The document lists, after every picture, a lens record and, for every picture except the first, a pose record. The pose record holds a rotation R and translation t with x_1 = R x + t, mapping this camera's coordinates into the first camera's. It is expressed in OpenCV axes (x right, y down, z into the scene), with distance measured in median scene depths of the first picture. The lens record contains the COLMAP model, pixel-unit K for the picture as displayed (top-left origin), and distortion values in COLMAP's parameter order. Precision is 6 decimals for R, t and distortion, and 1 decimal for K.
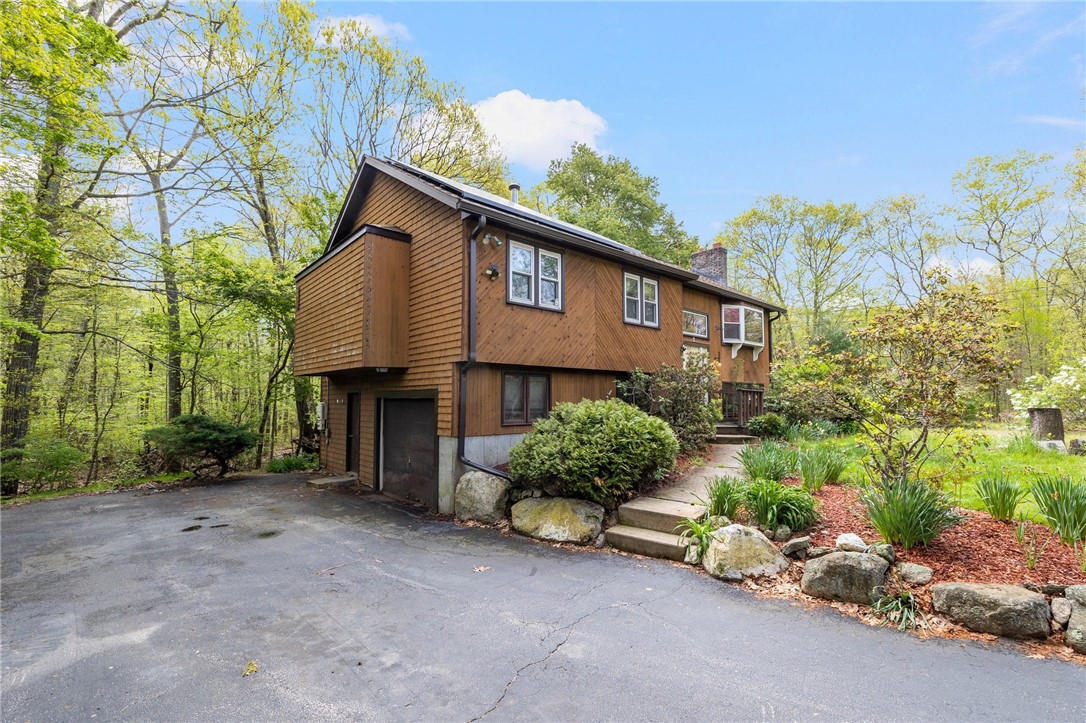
lens RADIAL K [[467.9, 0, 551.4], [0, 467.9, 372.8], [0, 0, 1]] dist [0.000202, 0.001099]
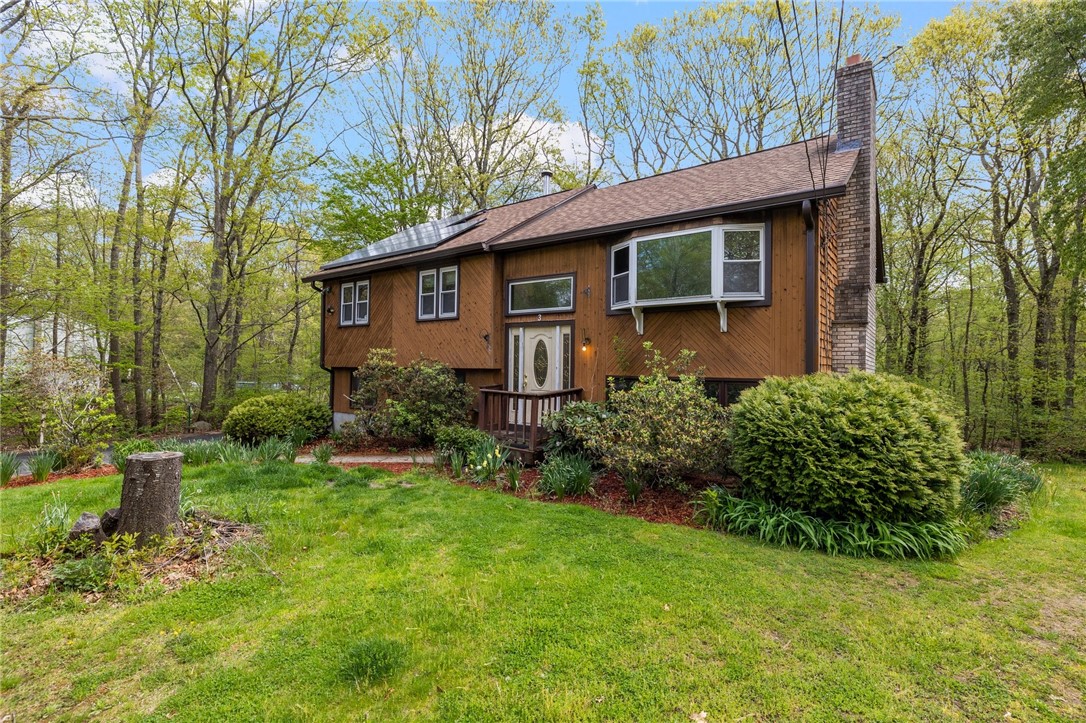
lens RADIAL K [[519.7, 0, 544.6], [0, 519.7, 362.4], [0, 0, 1]] dist [-0.002575, -0.000021]
pose [[0.192474, -0.009772, -0.981253, 1.289685], [0.045199, 0.998977, -0.001083, -0.001342], [0.980261, -0.044143, 0.192719, 1.009380]]
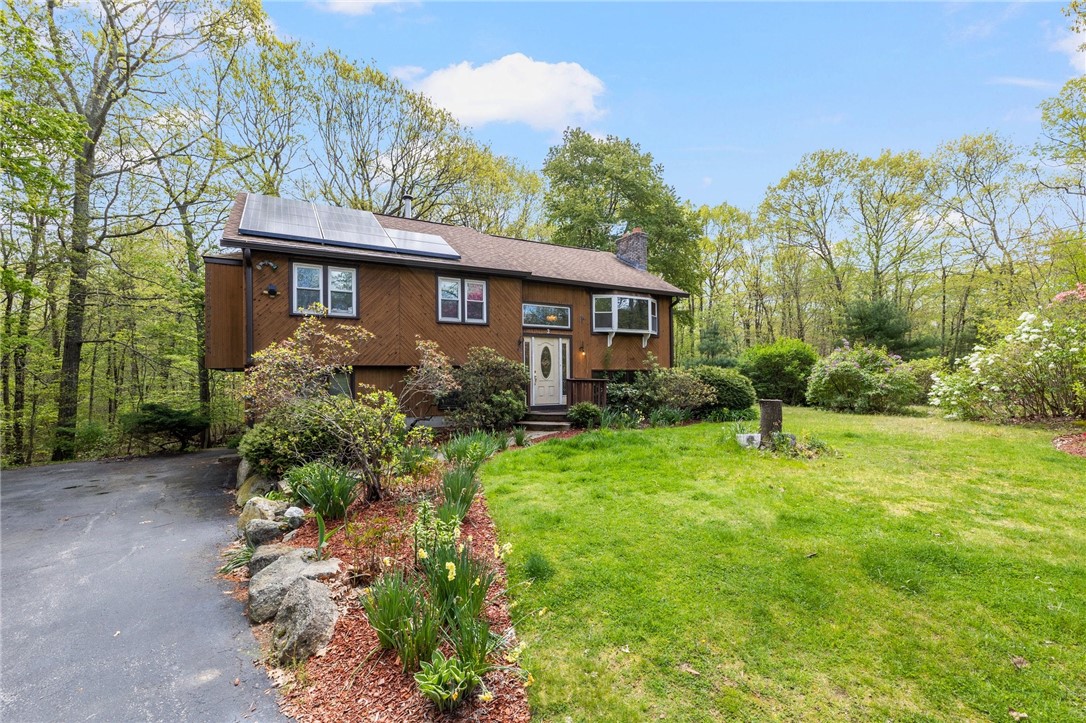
lens RADIAL K [[467.9, 0, 544.1], [0, 467.9, 369.4], [0, 0, 1]] dist [0.000202, 0.001099]
pose [[0.976029, -0.015571, -0.217082, 0.620221], [0.023838, 0.999085, 0.035514, -0.026939], [0.216330, -0.039837, 0.975507, -0.041687]]
